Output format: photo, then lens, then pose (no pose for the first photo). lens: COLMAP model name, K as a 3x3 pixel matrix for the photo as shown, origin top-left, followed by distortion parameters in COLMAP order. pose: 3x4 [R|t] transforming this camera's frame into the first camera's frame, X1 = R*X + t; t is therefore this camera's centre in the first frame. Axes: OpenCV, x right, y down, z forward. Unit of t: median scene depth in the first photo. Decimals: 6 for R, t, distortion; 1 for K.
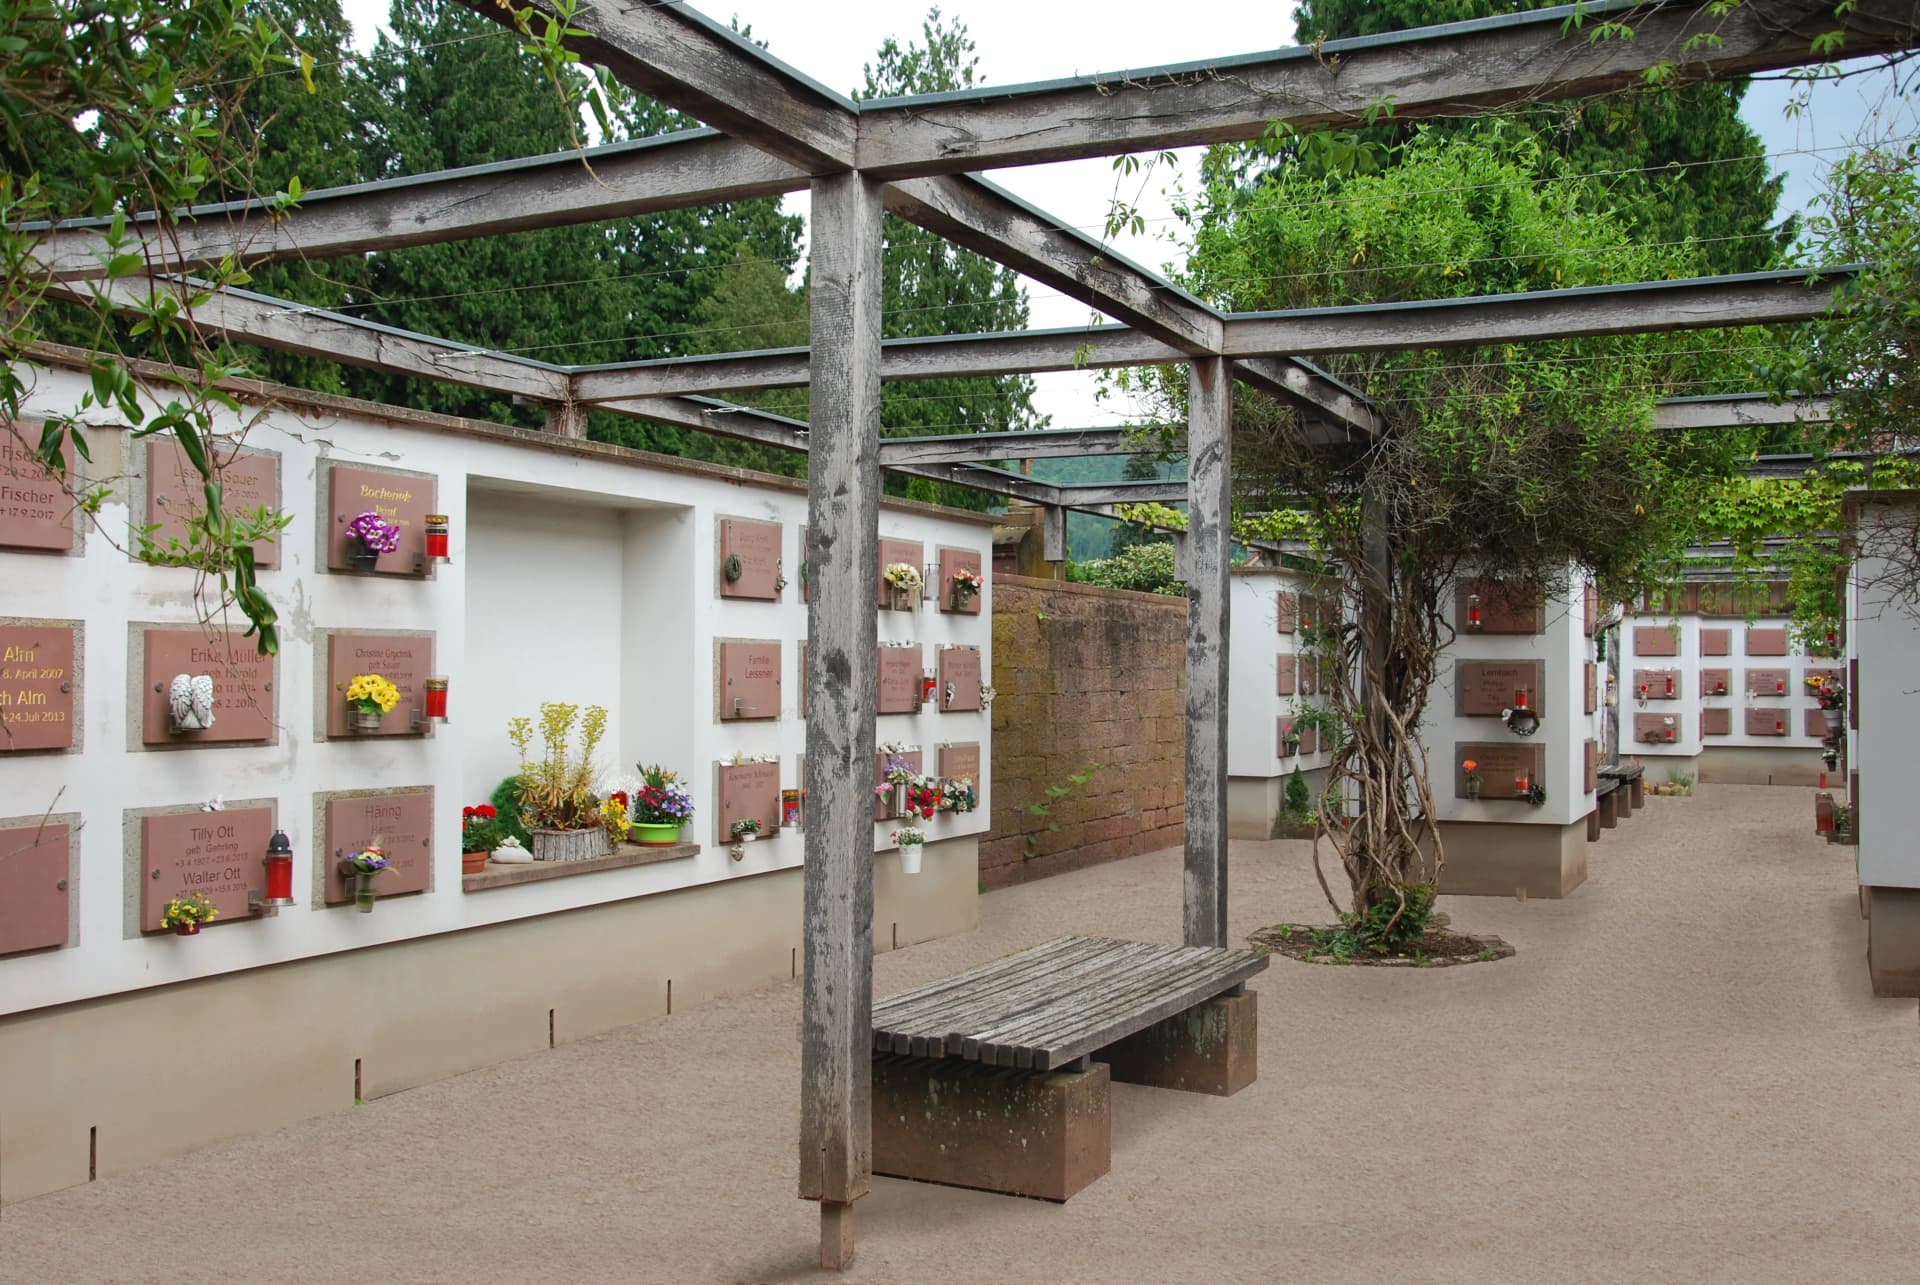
lens RADIAL K [[1801.6, 0, 960.0], [0, 1801.6, 642.5], [0, 0, 1]] dist [-0.015265, -0.011224]
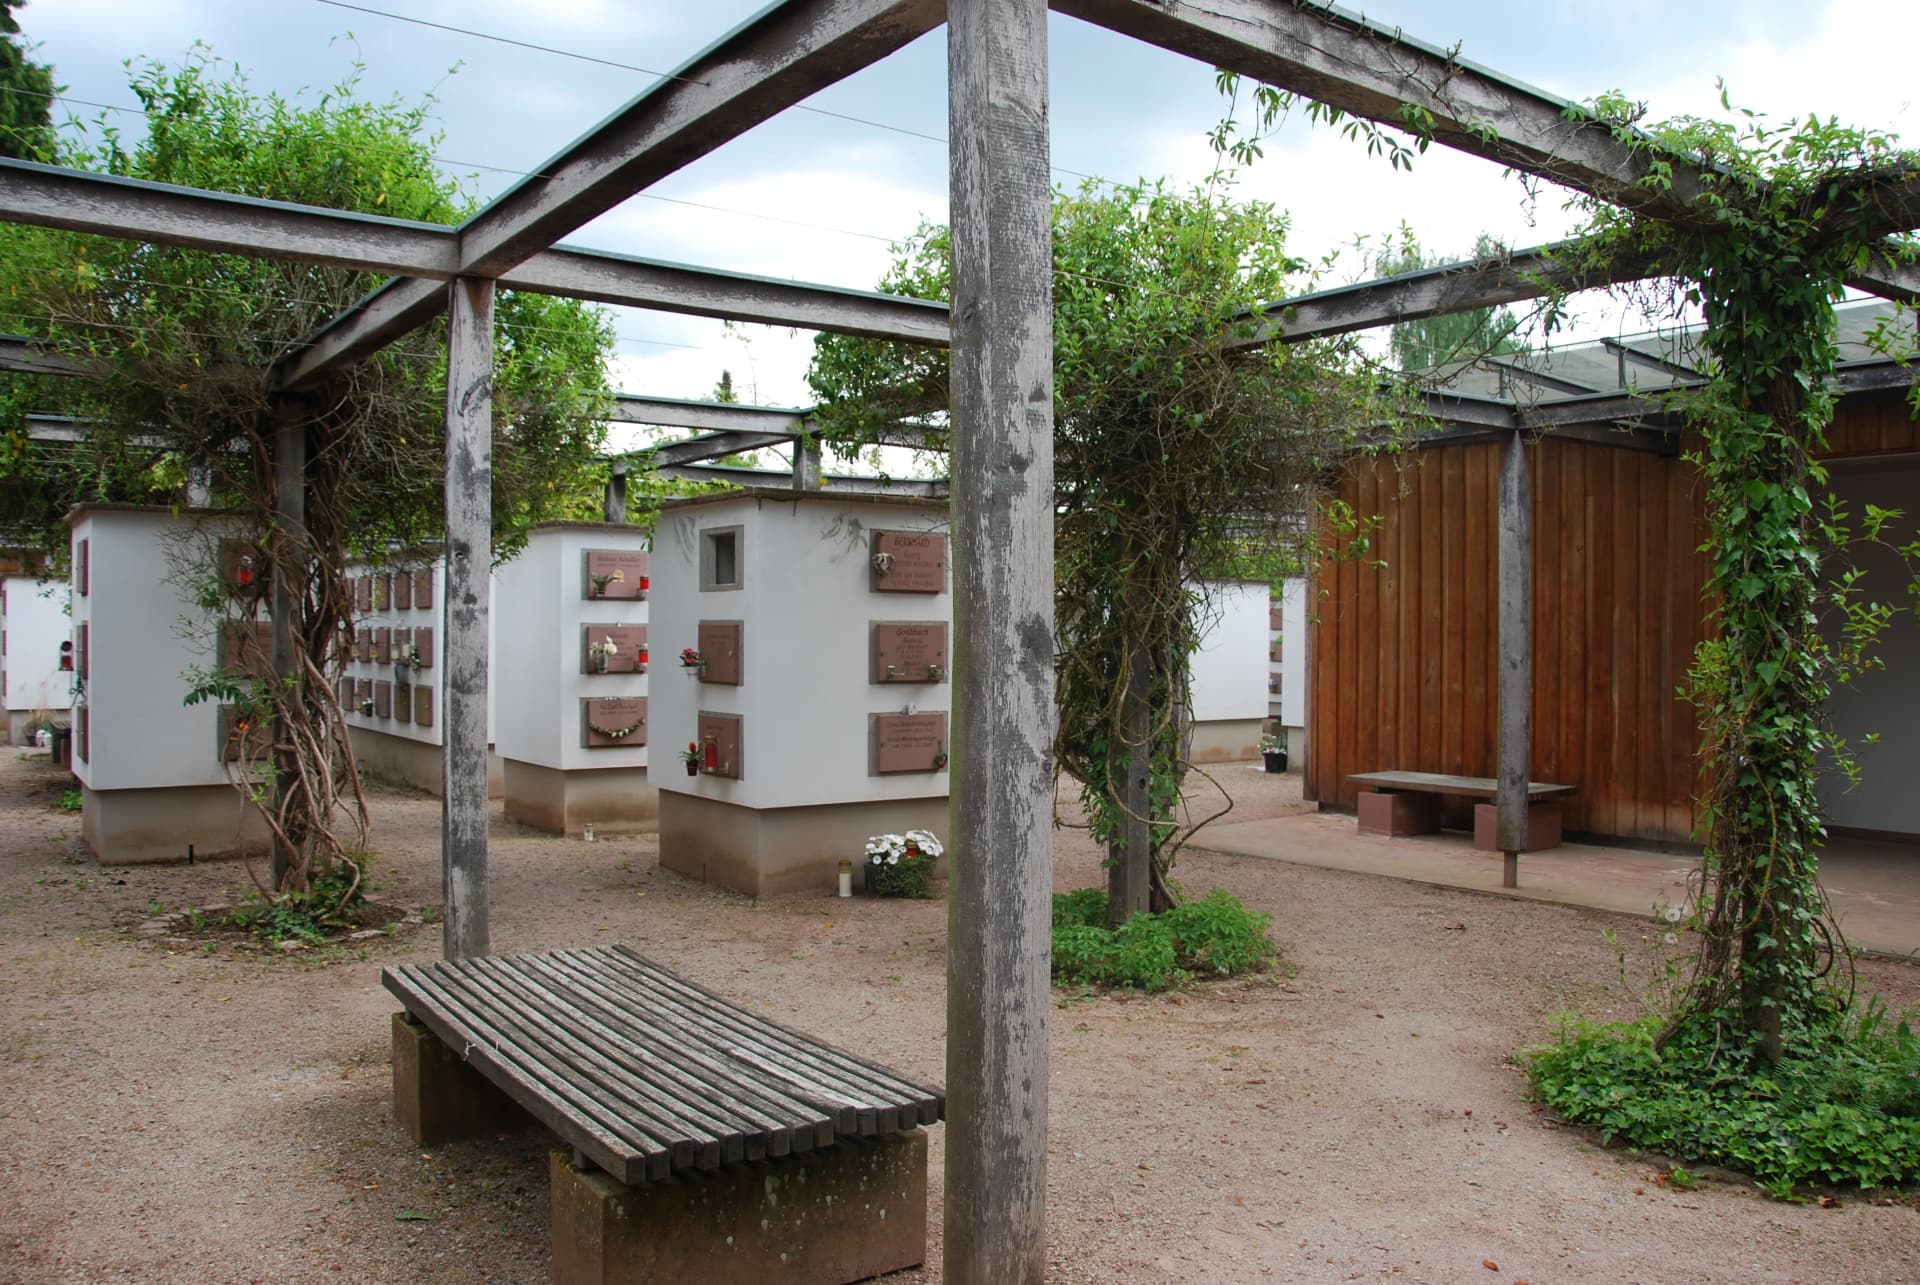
lens RADIAL K [[1478.4, 0, 960.0], [0, 1478.4, 642.5], [0, 0, 1]] dist [-0.131312, 0.068500]
pose [[0.488192, -0.004709, 0.872723, -0.593253], [-0.017296, 0.999737, 0.015069, 0.006271], [-0.872565, -0.022451, 0.487982, 0.734121]]
